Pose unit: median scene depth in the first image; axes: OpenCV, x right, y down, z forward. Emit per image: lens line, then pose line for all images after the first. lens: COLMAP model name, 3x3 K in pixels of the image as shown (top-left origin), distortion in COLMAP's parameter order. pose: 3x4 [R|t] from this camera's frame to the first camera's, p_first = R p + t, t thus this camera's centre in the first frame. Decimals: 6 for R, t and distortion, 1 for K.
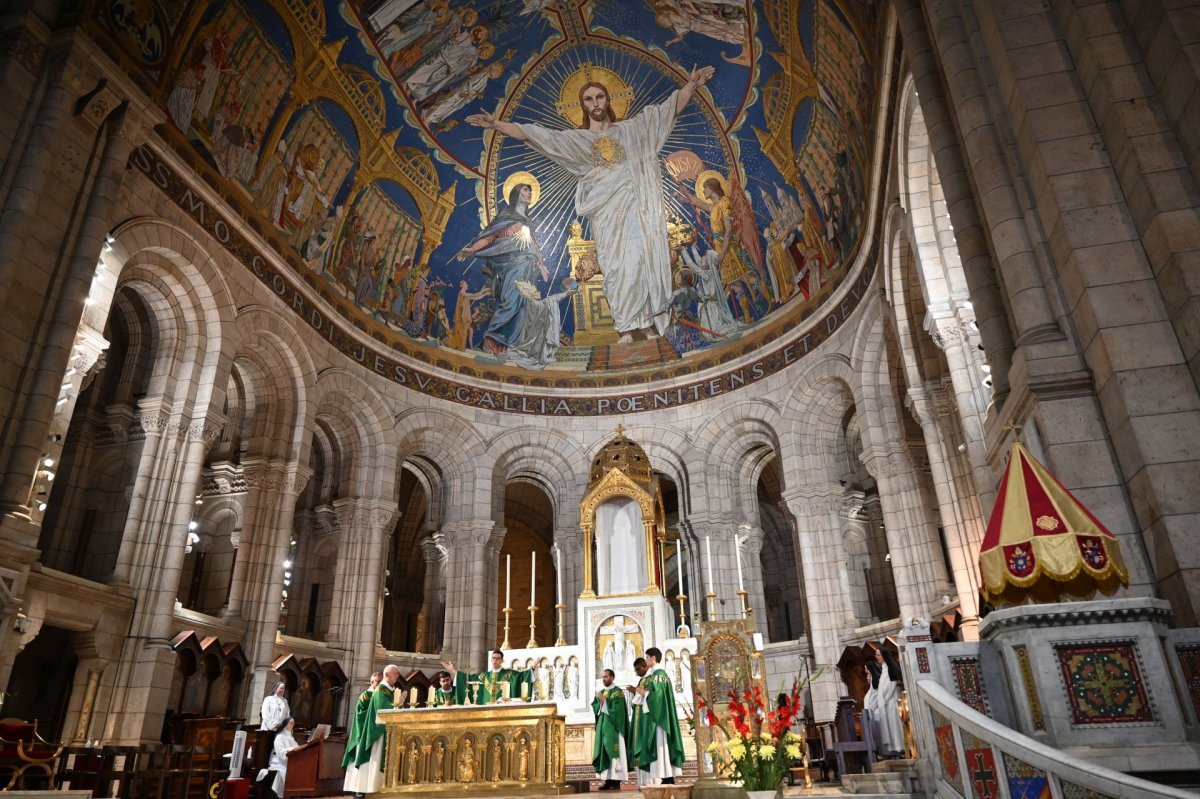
lens RADIAL K [[807.1, 0, 602.5], [0, 807.1, 404.6], [0, 0, 1]] dist [0.001120, 0.000538]
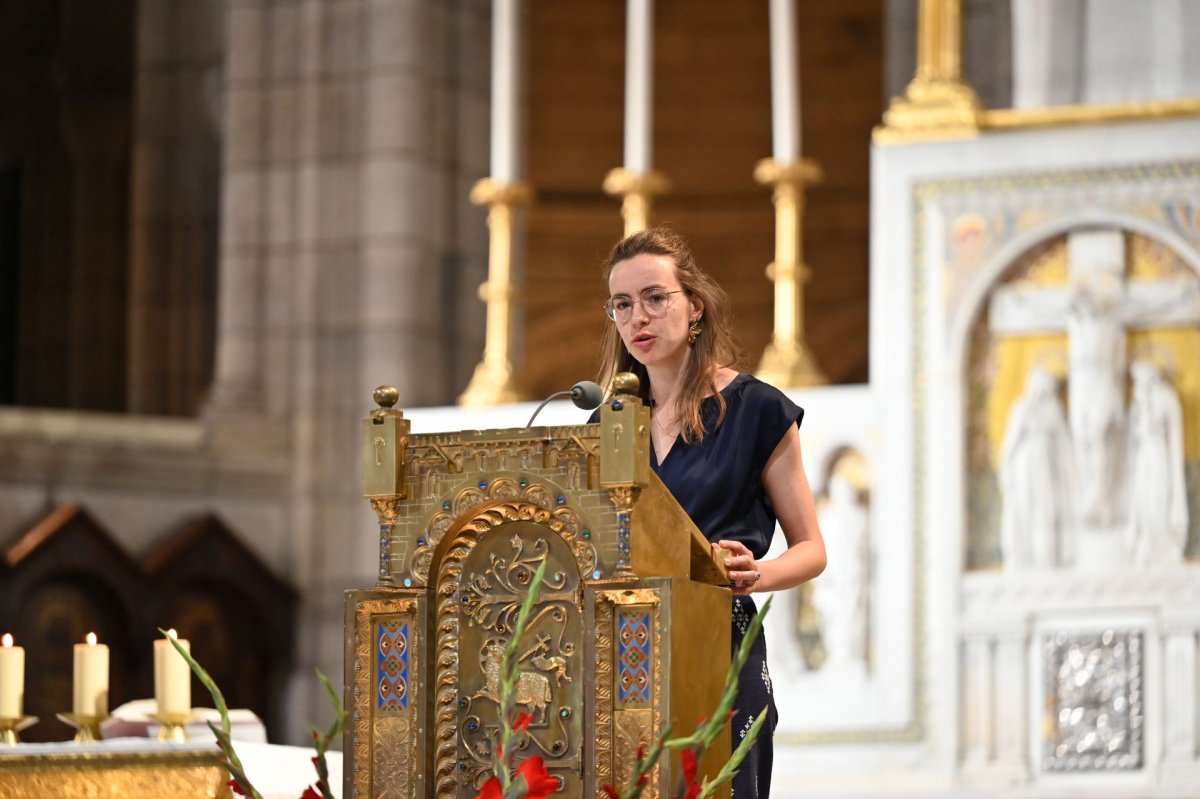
lens RADIAL K [[5126.8, 0, 597.3], [0, 5126.8, 397.8], [0, 0, 1]] dist [-0.027886, 0.000000]
pose [[0.977585, 0.006274, -0.210447, 0.143778], [0.058269, 0.952450, 0.299070, -0.038861], [0.202317, -0.304629, 0.930736, -0.057120]]
